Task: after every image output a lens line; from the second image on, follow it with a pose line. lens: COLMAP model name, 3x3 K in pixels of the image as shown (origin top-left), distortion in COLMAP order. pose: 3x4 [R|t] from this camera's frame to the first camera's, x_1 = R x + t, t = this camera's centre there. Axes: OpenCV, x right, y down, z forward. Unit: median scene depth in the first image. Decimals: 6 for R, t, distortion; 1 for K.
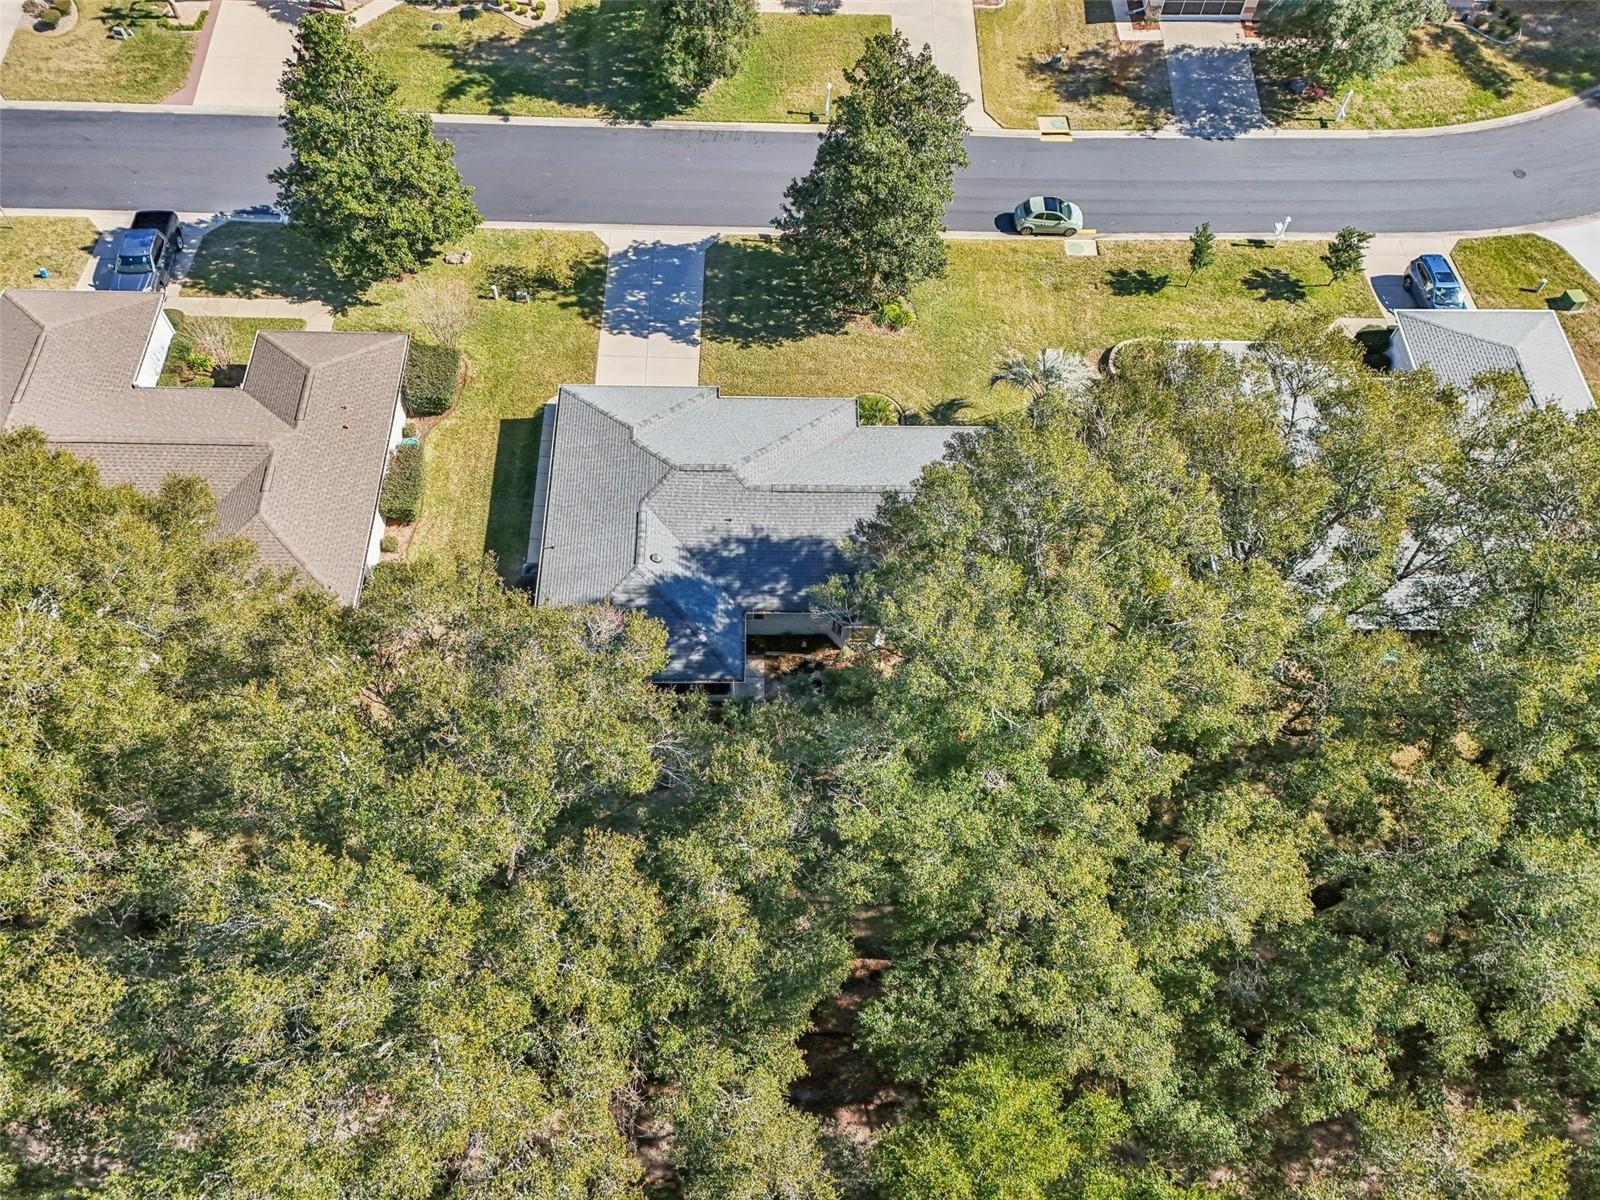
lens RADIAL K [[1227.5, 0, 800.0], [0, 1227.5, 600.0], [0, 0, 1]] dist [0.077544, -0.070932]
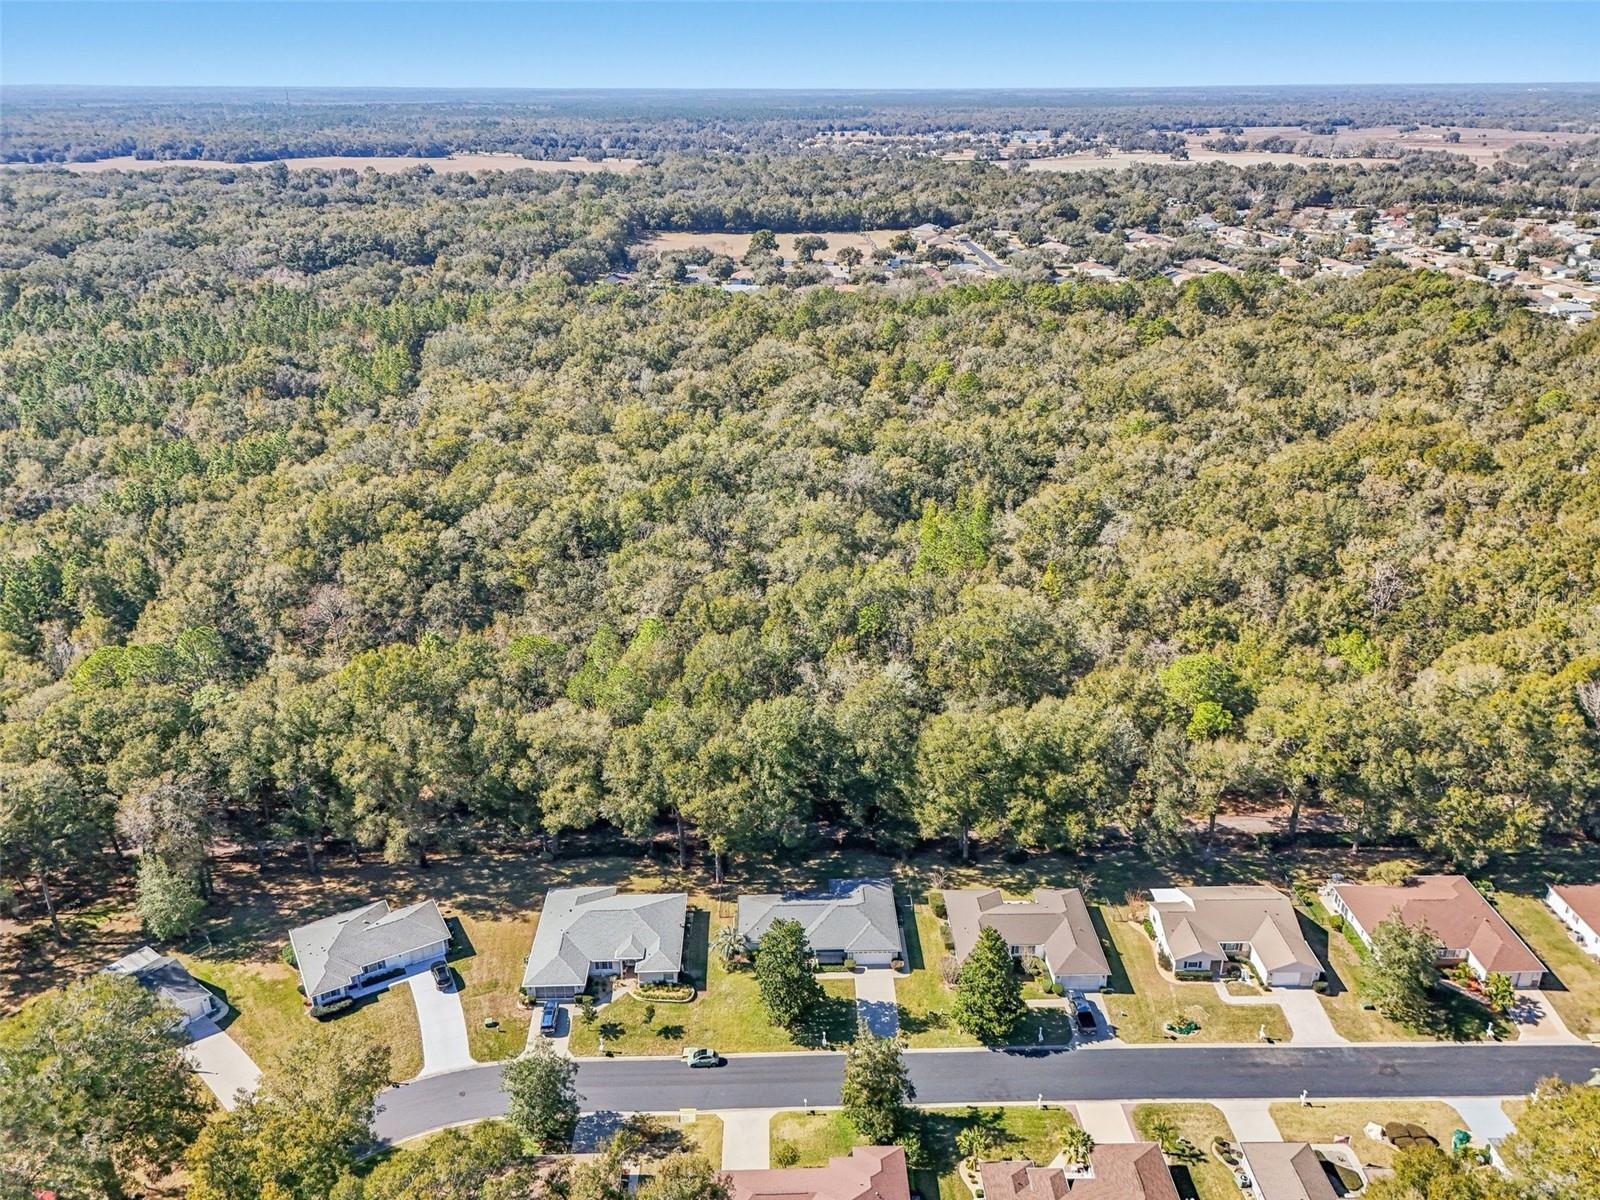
lens RADIAL K [[1201.8, 0, 798.5], [0, 1201.8, 596.3], [0, 0, 1]] dist [0.078825, -0.072725]
pose [[-0.999471, -0.025371, -0.020355, 0.102007], [-0.023819, 0.144712, 0.989187, -2.626365], [-0.022151, 0.989149, -0.145240, 0.524000]]
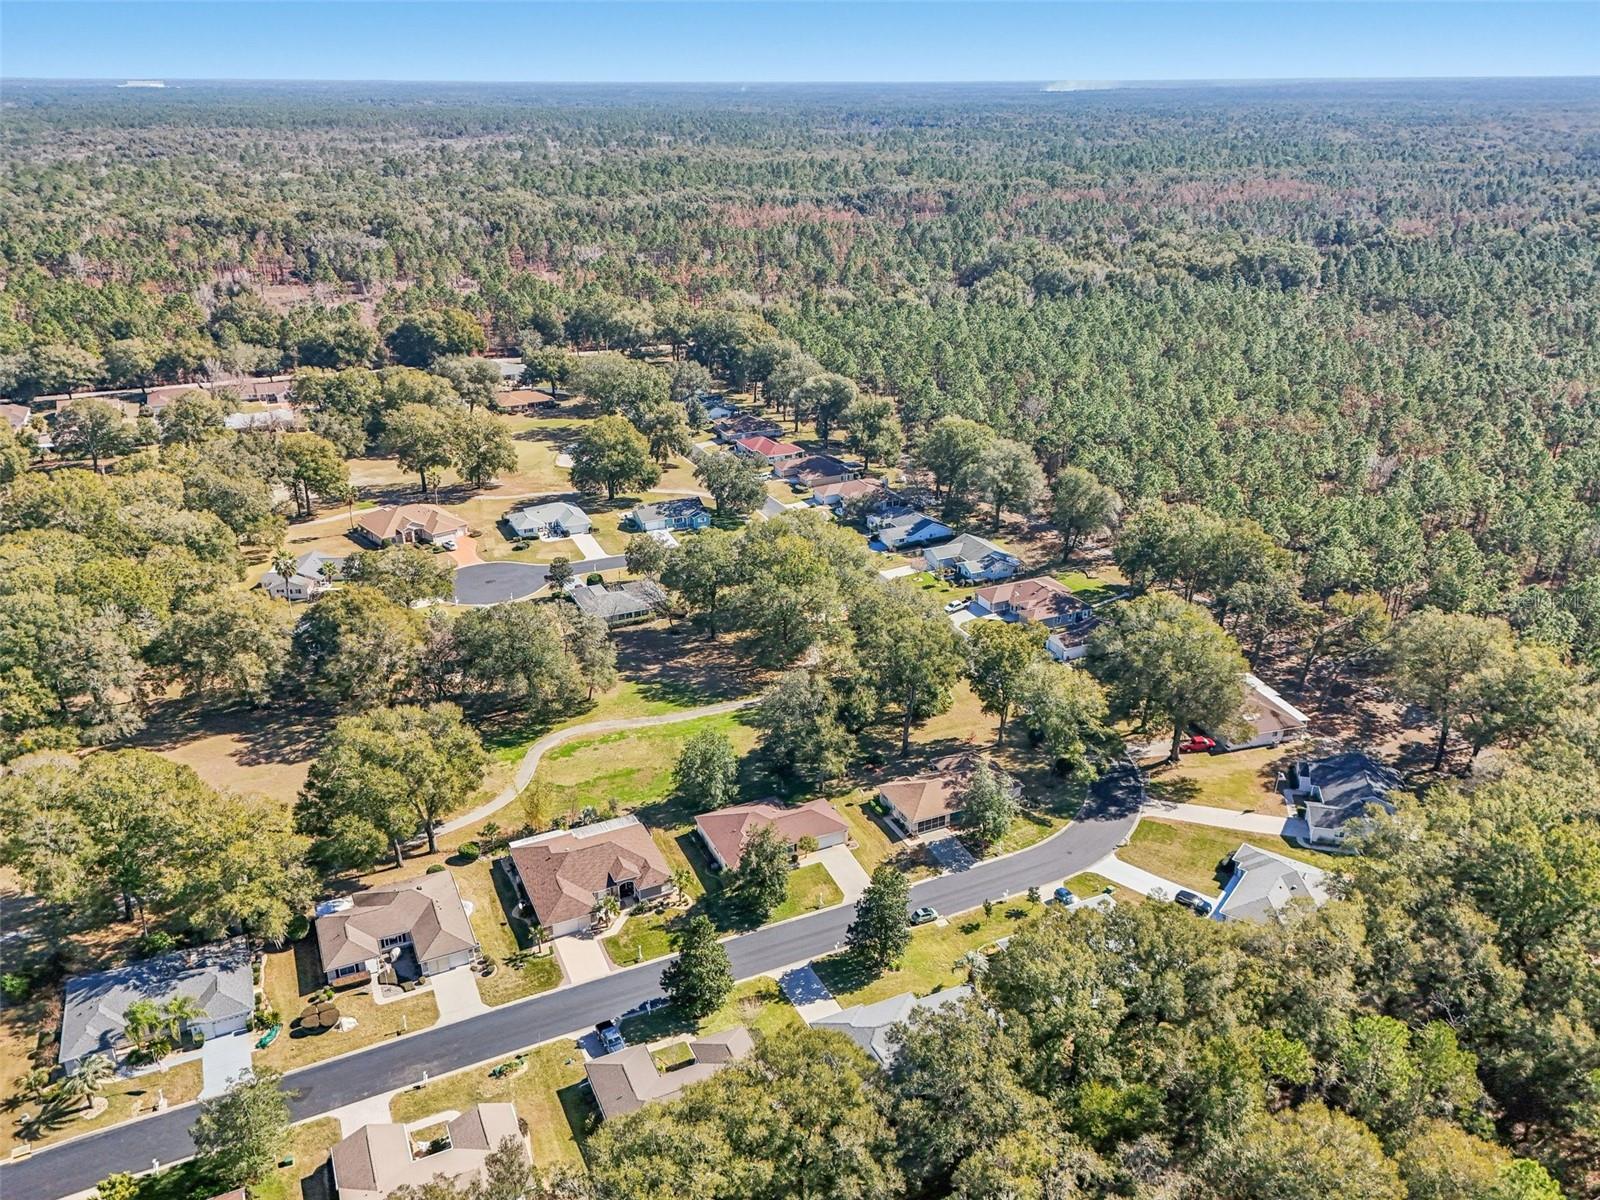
lens RADIAL K [[1213.8, 0, 800.0], [0, 1213.8, 600.0], [0, 0, 1]] dist [0.085510, -0.107808]
pose [[0.911160, -0.192202, 0.364479, -0.844425], [0.368852, 0.774739, -0.513545, 0.389598], [-0.183672, 0.602360, 0.776805, -1.317005]]
